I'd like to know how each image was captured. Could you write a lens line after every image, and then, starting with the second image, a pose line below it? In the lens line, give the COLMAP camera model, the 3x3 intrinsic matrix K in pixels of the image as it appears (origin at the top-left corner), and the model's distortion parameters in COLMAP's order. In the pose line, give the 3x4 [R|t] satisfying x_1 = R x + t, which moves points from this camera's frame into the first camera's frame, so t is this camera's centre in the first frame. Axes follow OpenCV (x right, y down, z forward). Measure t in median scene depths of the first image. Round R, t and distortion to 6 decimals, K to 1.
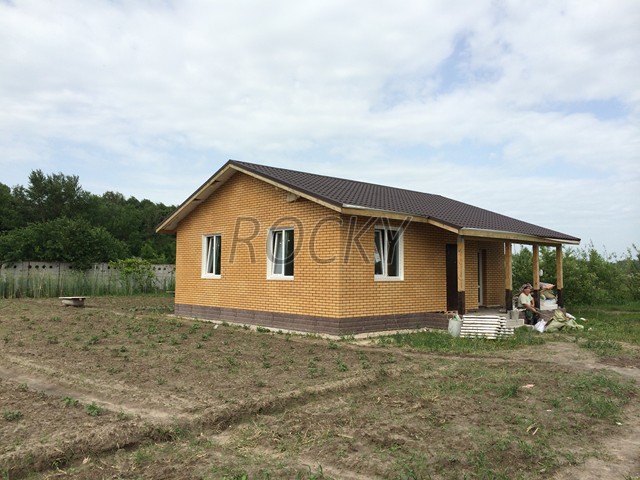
lens RADIAL K [[542.2, 0, 320.0], [0, 542.2, 240.0], [0, 0, 1]] dist [0.002450, -0.003344]
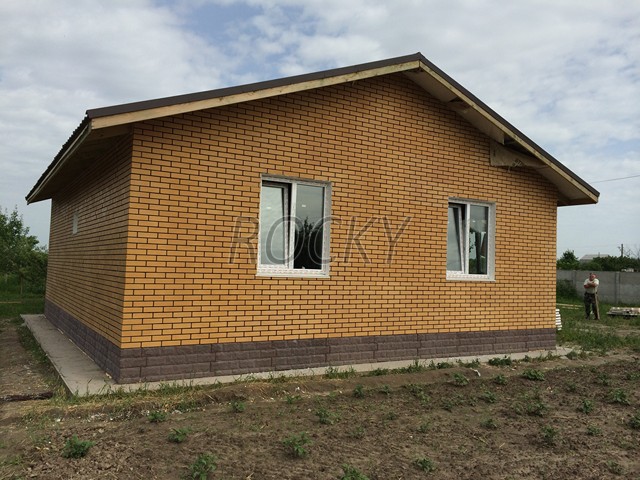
lens RADIAL K [[542.2, 0, 320.0], [0, 542.2, 240.0], [0, 0, 1]] dist [0.002450, -0.003344]
pose [[0.181393, 0.051378, 0.982068, -0.591375], [-0.094168, 0.994953, -0.034659, 0.051434], [-0.978892, -0.086192, 0.185316, 0.843444]]
